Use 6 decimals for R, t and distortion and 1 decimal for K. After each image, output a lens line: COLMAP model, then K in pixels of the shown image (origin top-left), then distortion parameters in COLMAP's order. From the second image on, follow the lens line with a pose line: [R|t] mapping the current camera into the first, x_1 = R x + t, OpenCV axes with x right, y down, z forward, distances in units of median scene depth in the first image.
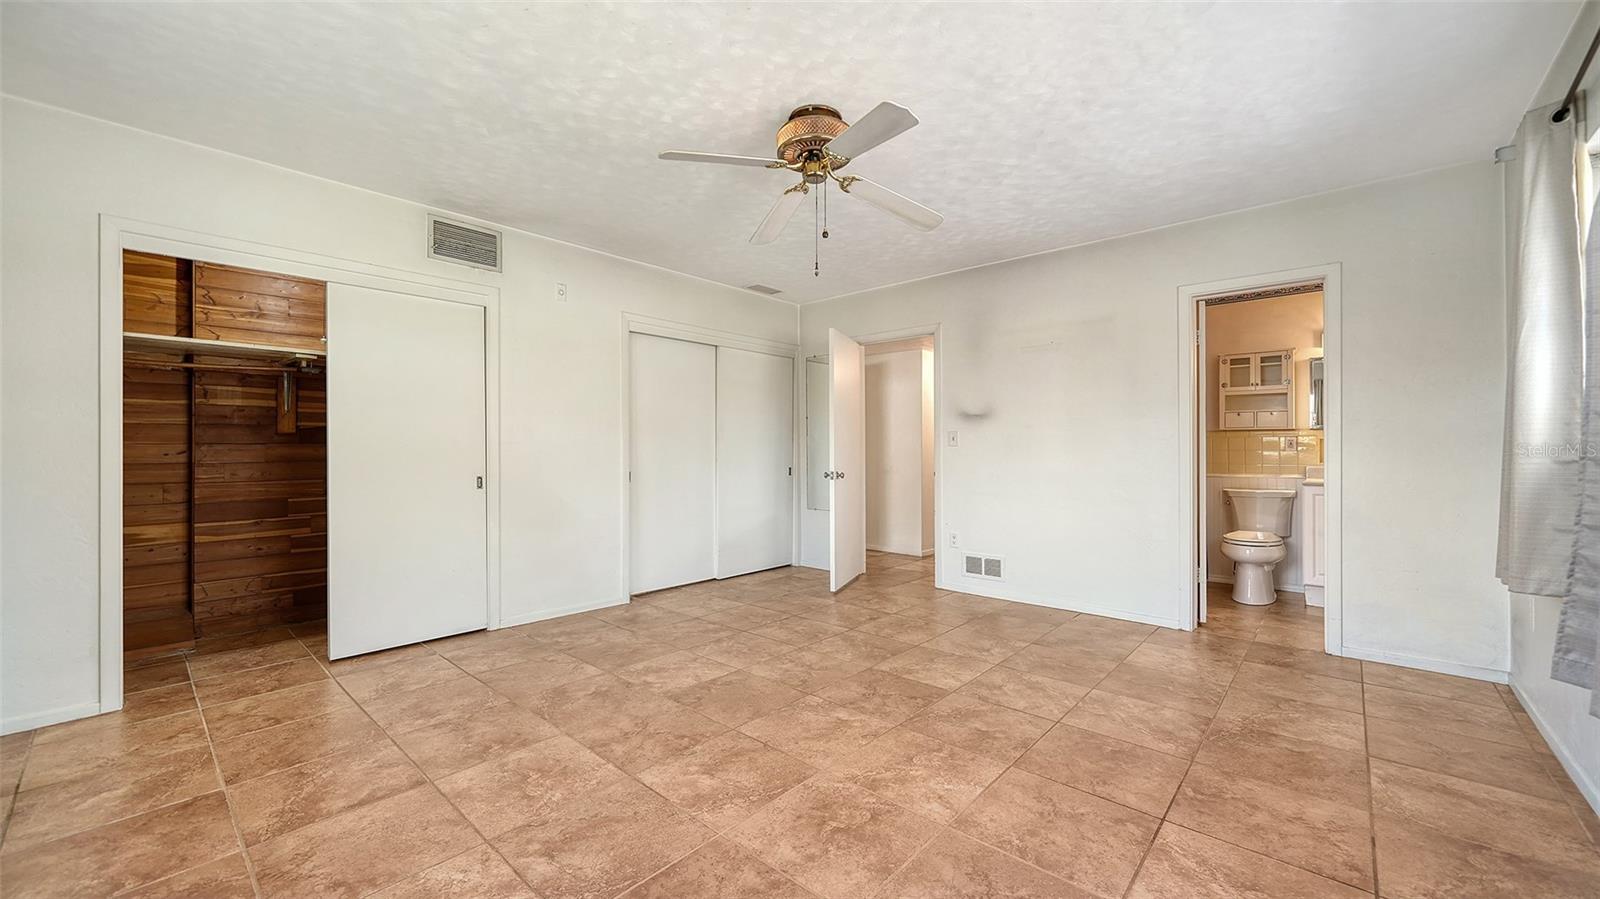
lens RADIAL K [[604.3, 0, 816.0], [0, 604.3, 448.1], [0, 0, 1]] dist [0.001465, -0.000014]
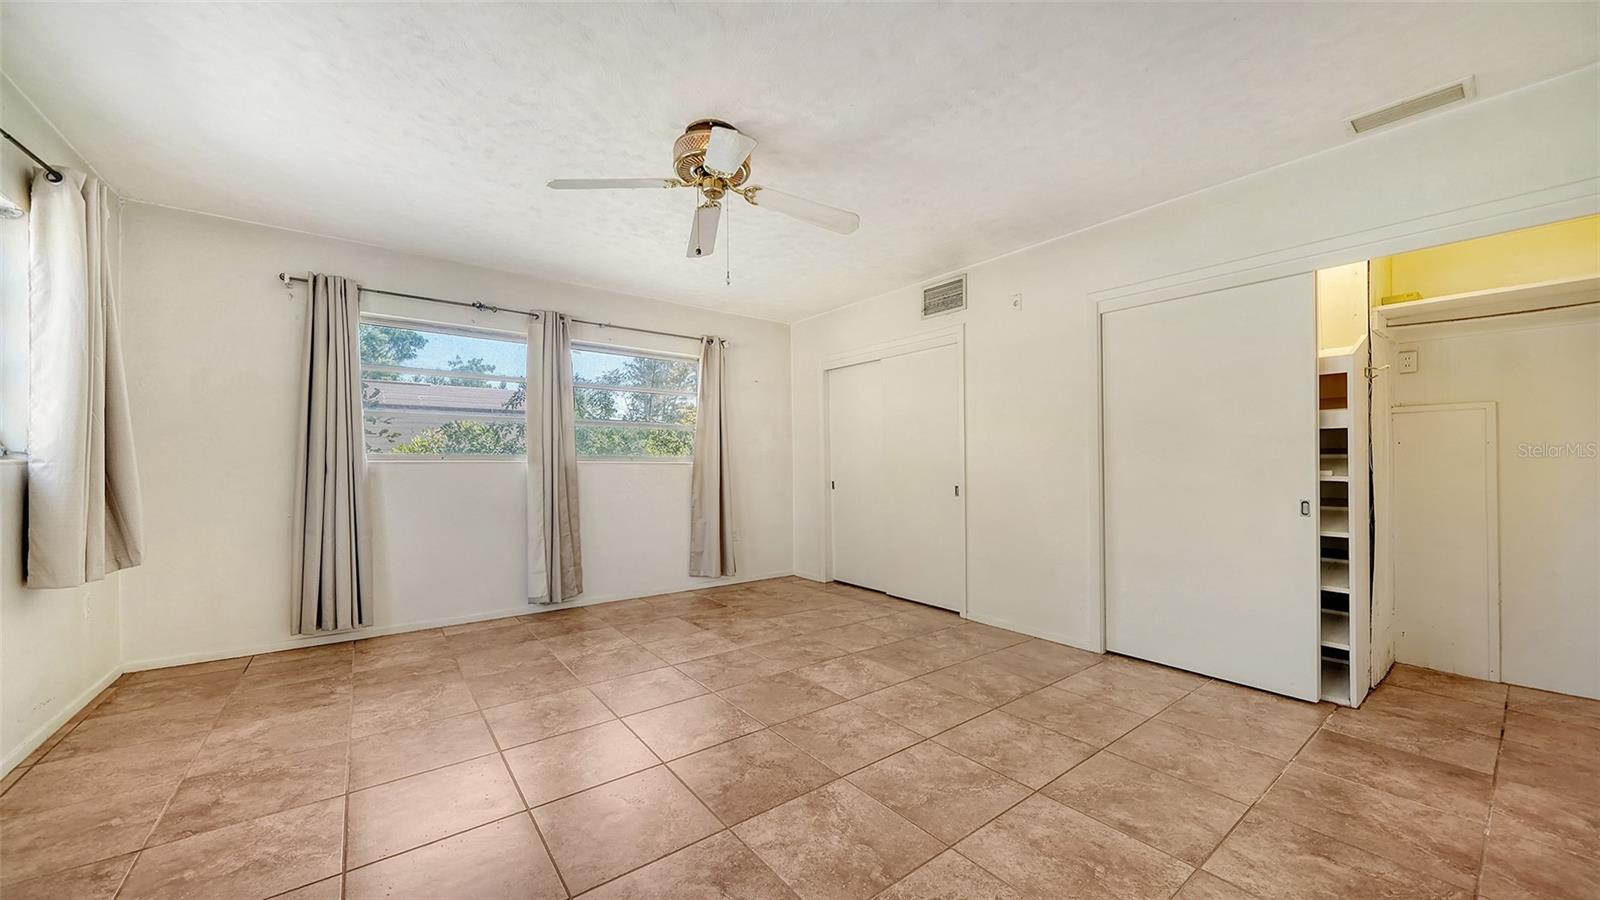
lens RADIAL K [[573.1, 0, 783.6], [0, 573.1, 474.4], [0, 0, 1]] dist [0.002286, -0.000670]
pose [[-0.217703, 0.018700, -0.975836, 0.841371], [0.004563, 0.999825, 0.018142, 0.002218], [0.976004, -0.000503, -0.217750, 1.222644]]
